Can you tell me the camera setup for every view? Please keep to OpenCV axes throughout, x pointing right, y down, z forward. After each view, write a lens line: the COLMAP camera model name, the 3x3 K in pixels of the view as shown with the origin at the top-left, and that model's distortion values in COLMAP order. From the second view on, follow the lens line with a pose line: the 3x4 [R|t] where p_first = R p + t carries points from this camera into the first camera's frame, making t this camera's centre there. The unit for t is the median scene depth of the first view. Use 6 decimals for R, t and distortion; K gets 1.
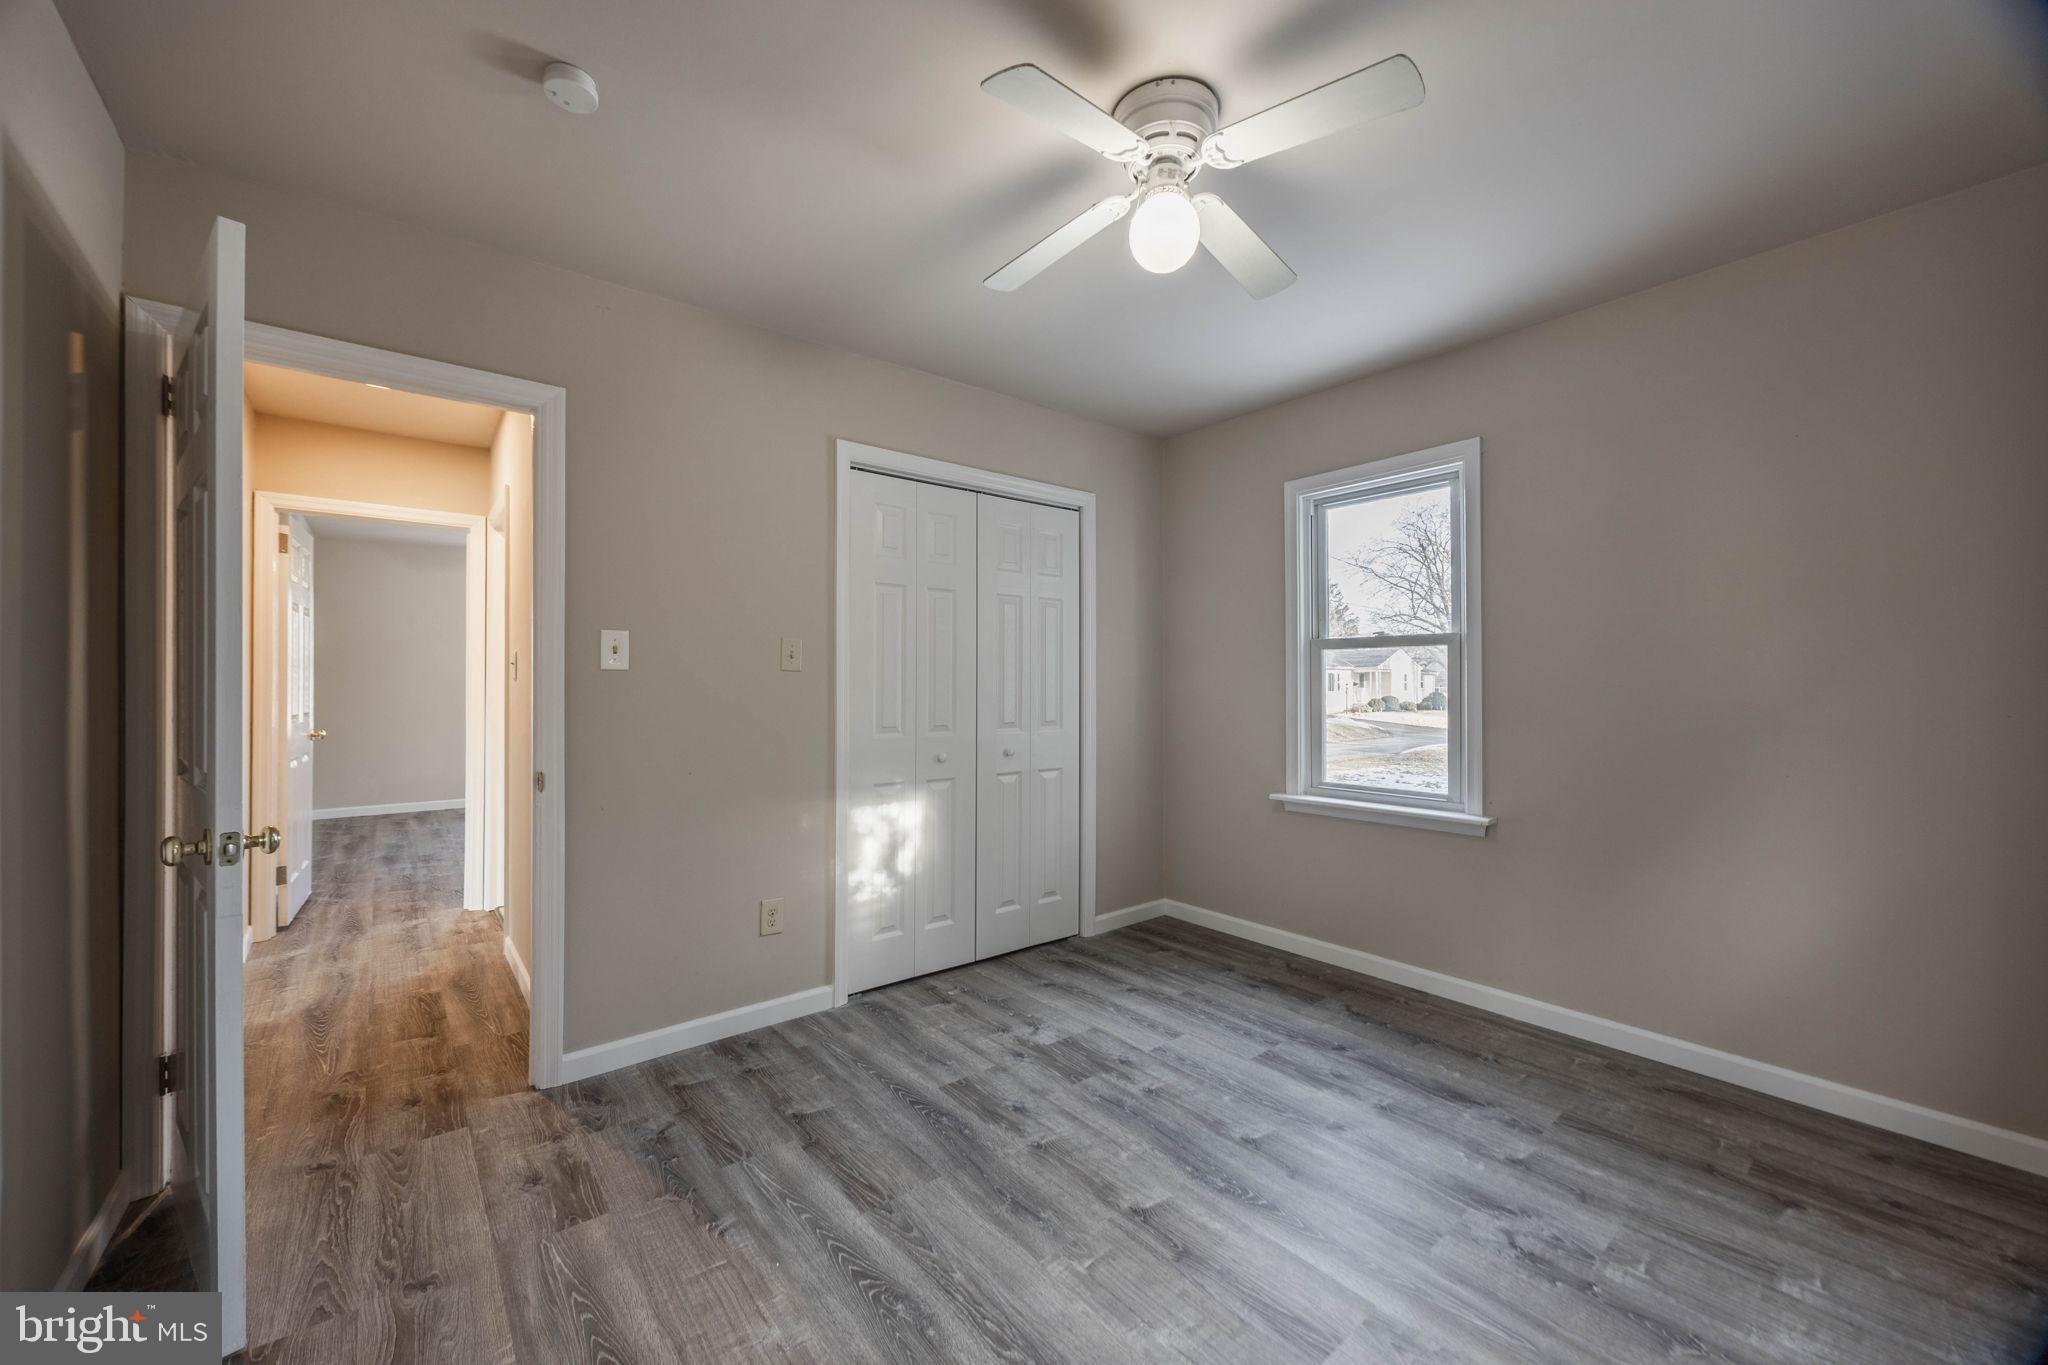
lens RADIAL K [[791.7, 0, 1024.0], [0, 791.7, 682.5], [0, 0, 1]] dist [-0.000610, 0.000087]
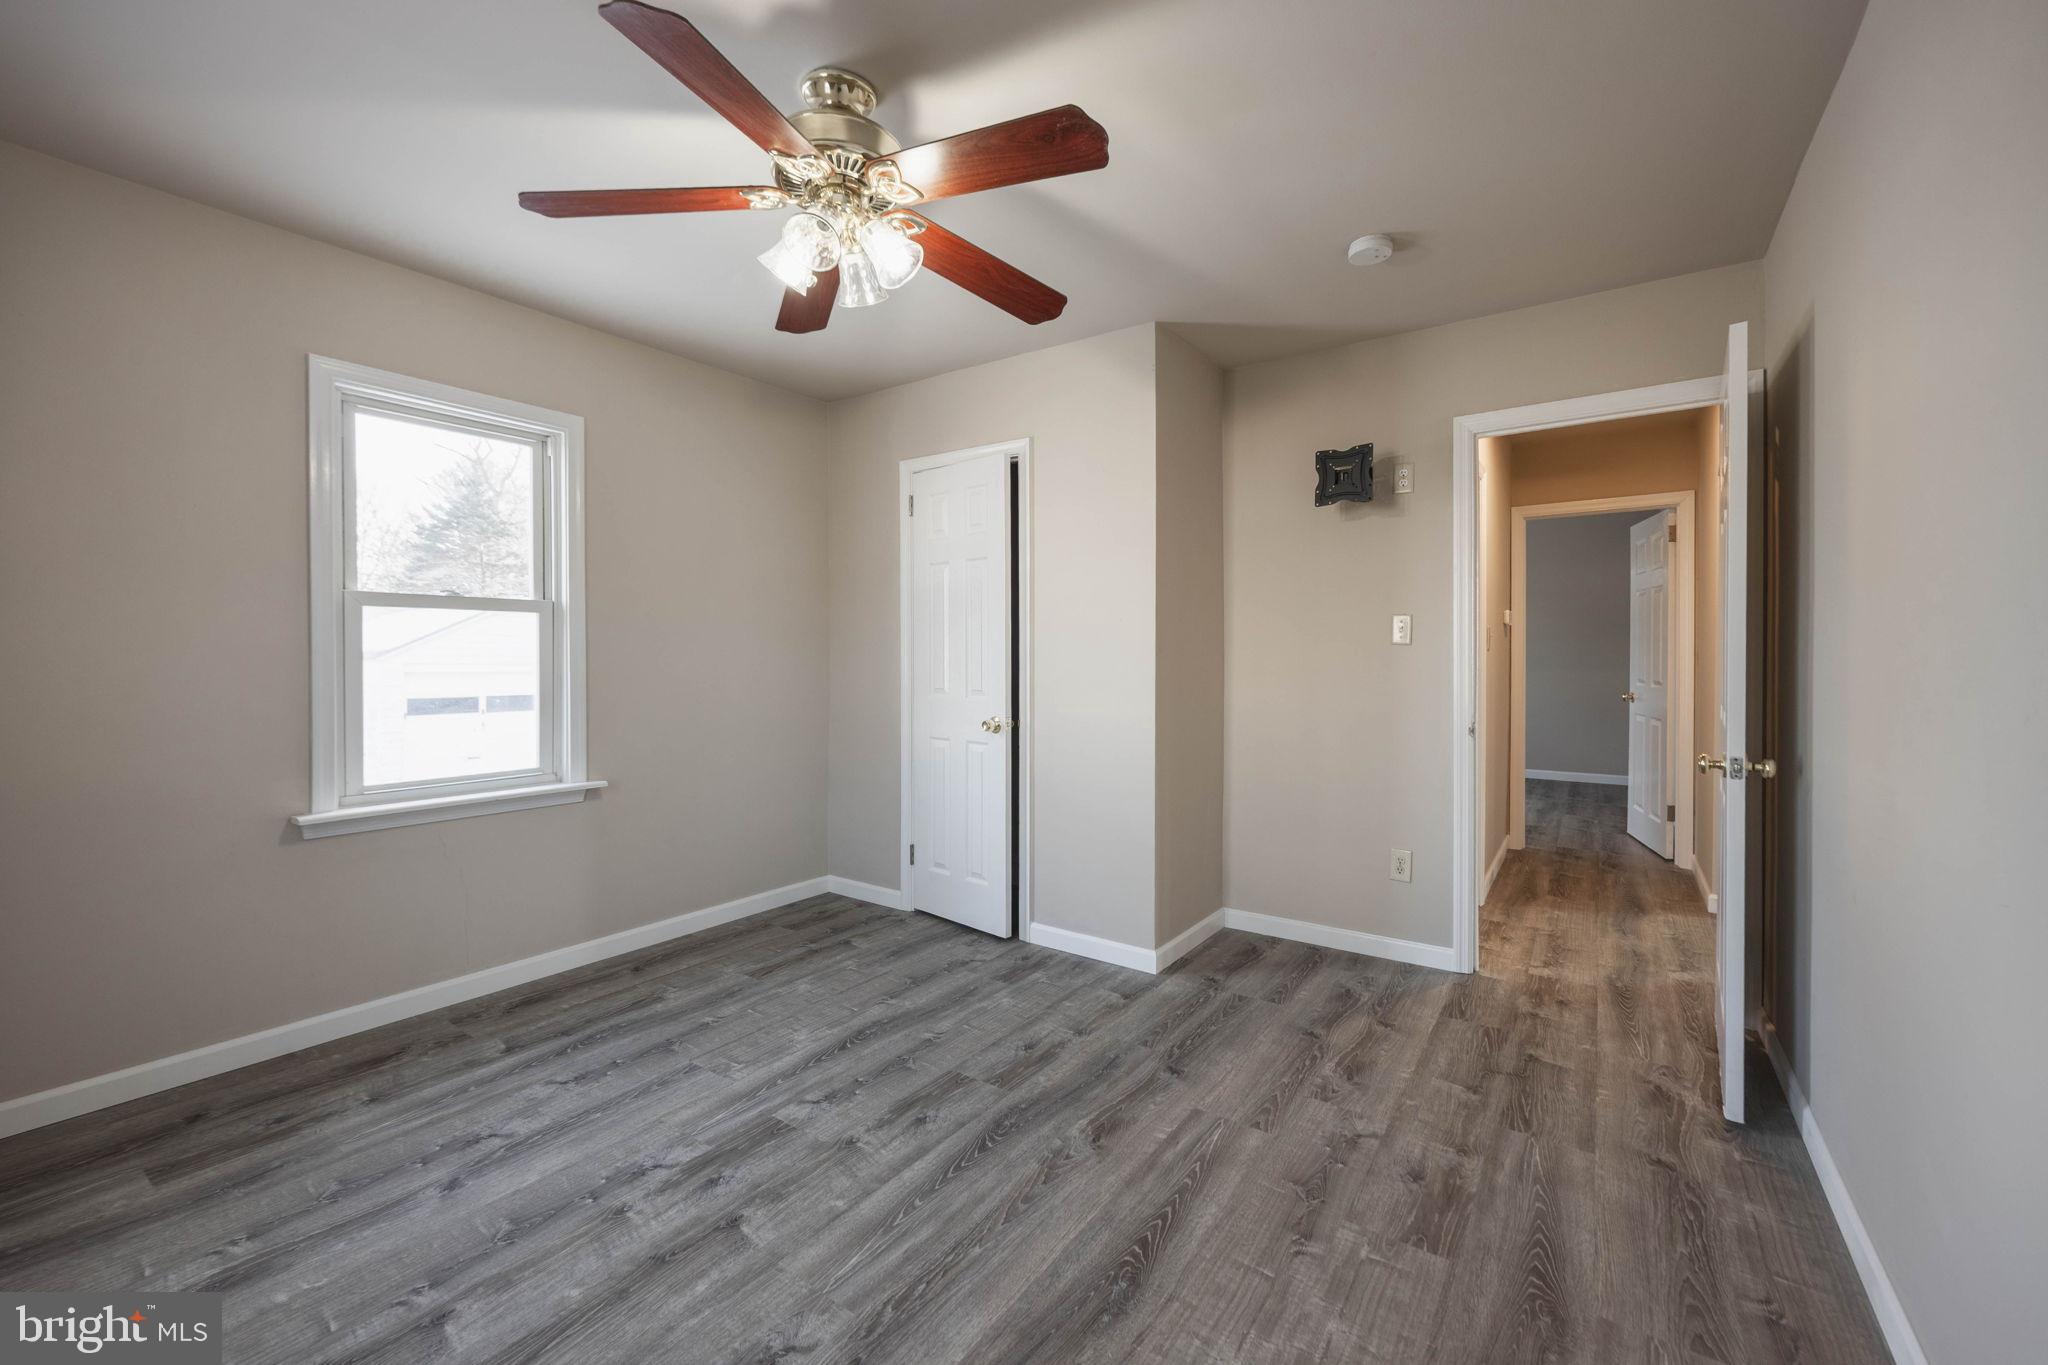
lens RADIAL K [[791.7, 0, 1024.0], [0, 791.7, 682.5], [0, 0, 1]] dist [-0.000610, 0.000087]
pose [[-0.255543, -0.032564, 0.966249, -0.829314], [-0.007558, 0.999469, 0.031684, 0.001114], [-0.966768, 0.000794, -0.255654, 1.017234]]
